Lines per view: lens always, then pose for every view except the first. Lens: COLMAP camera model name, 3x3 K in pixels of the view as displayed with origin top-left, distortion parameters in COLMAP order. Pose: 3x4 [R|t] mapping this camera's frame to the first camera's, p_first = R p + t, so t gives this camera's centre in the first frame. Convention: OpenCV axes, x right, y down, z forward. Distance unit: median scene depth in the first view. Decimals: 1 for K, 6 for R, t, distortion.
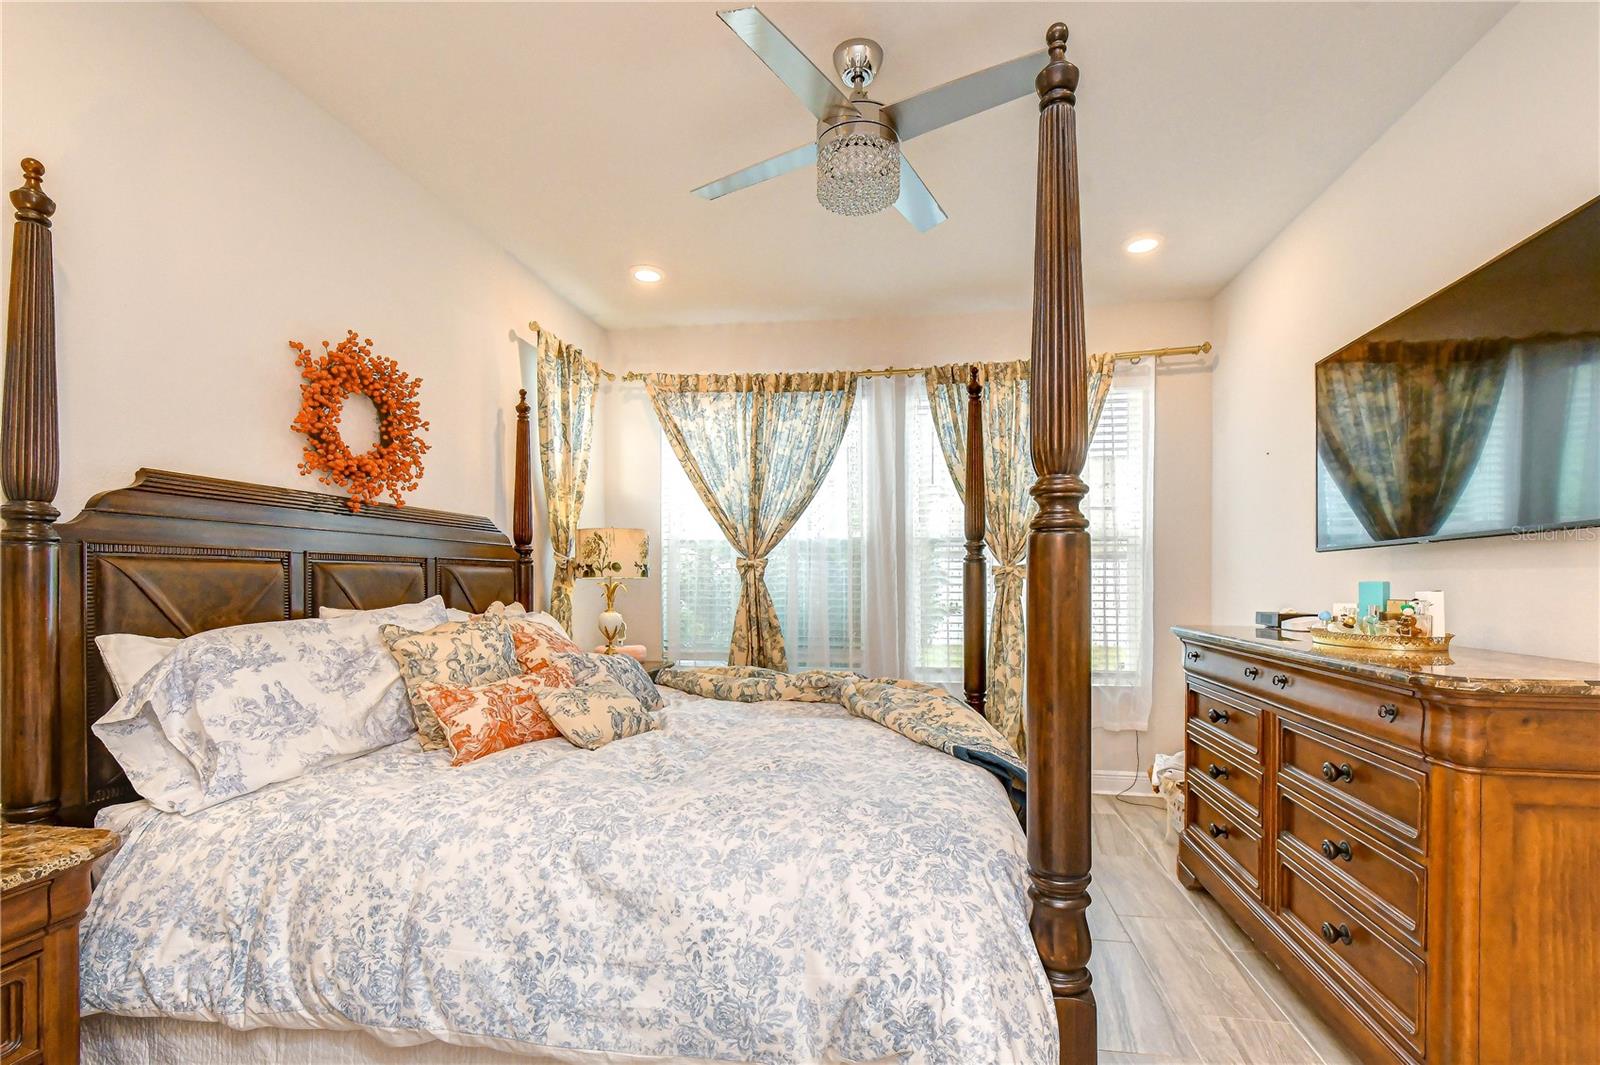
lens RADIAL K [[735.7, 0, 794.4], [0, 735.7, 575.2], [0, 0, 1]] dist [0.006440, -0.004801]
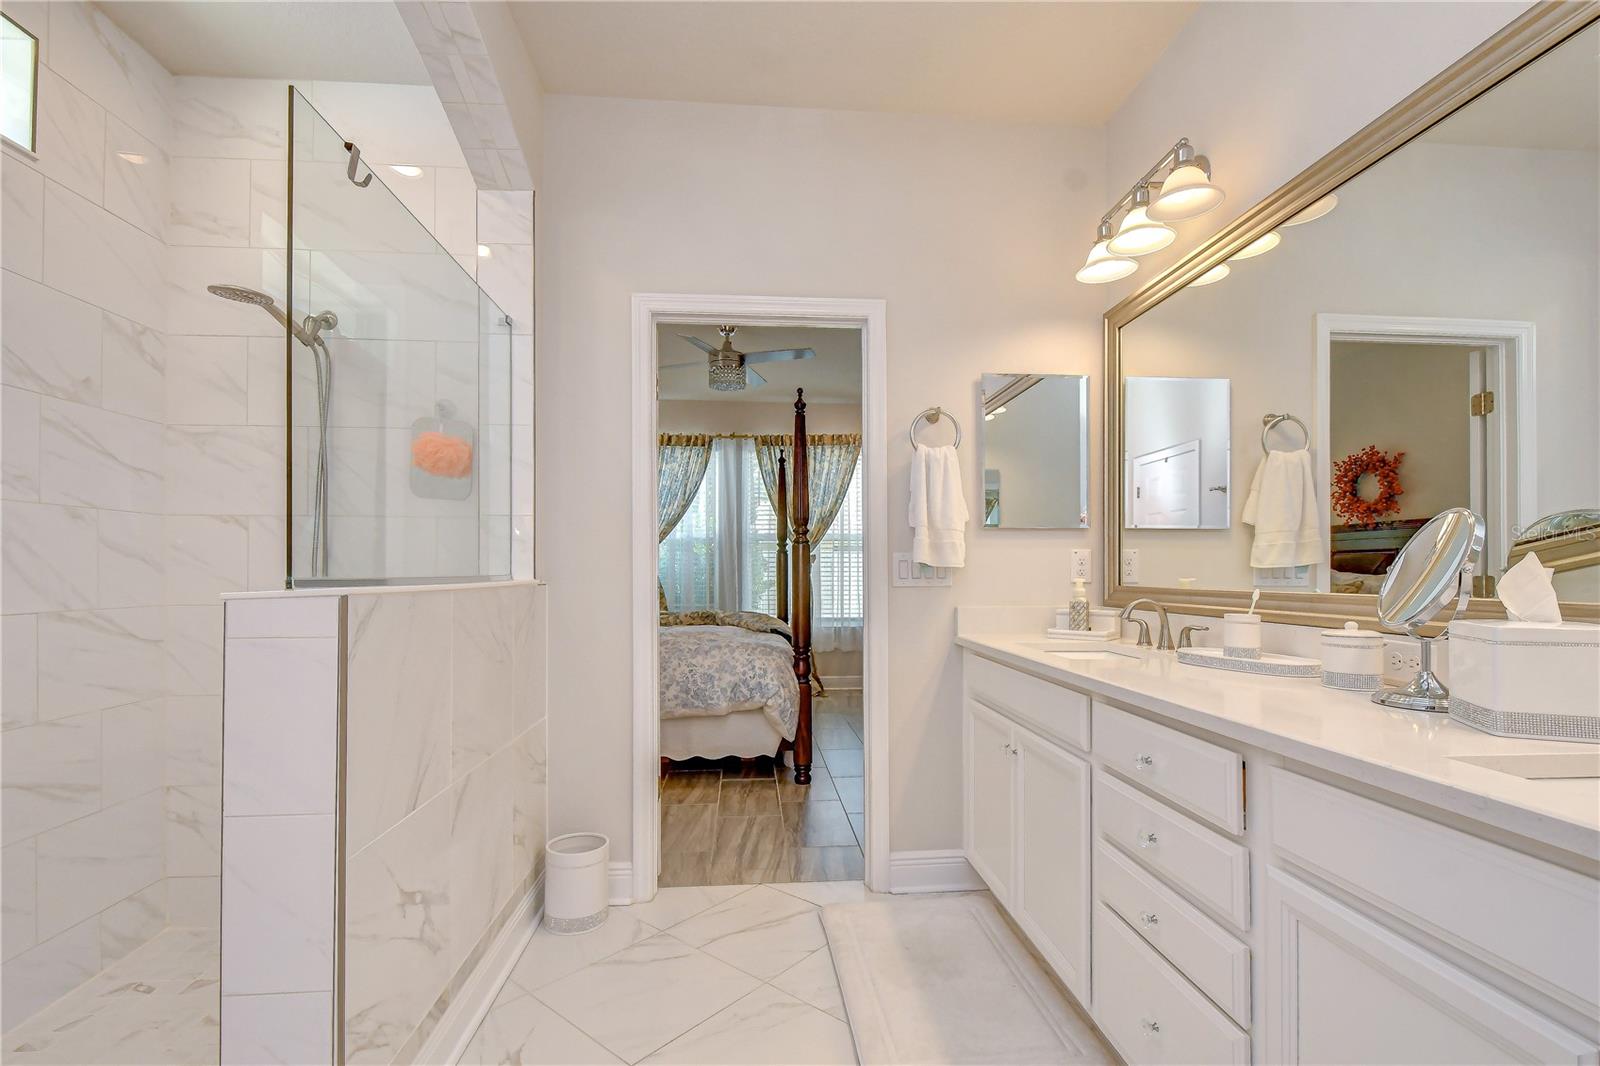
lens RADIAL K [[735.7, 0, 801.9], [0, 735.7, 562.9], [0, 0, 1]] dist [0.006440, -0.004801]
pose [[0.969786, -0.003135, 0.243937, -0.122974], [0.004686, 0.999972, -0.005779, 0.014783], [-0.243913, 0.006748, 0.969774, -0.626486]]
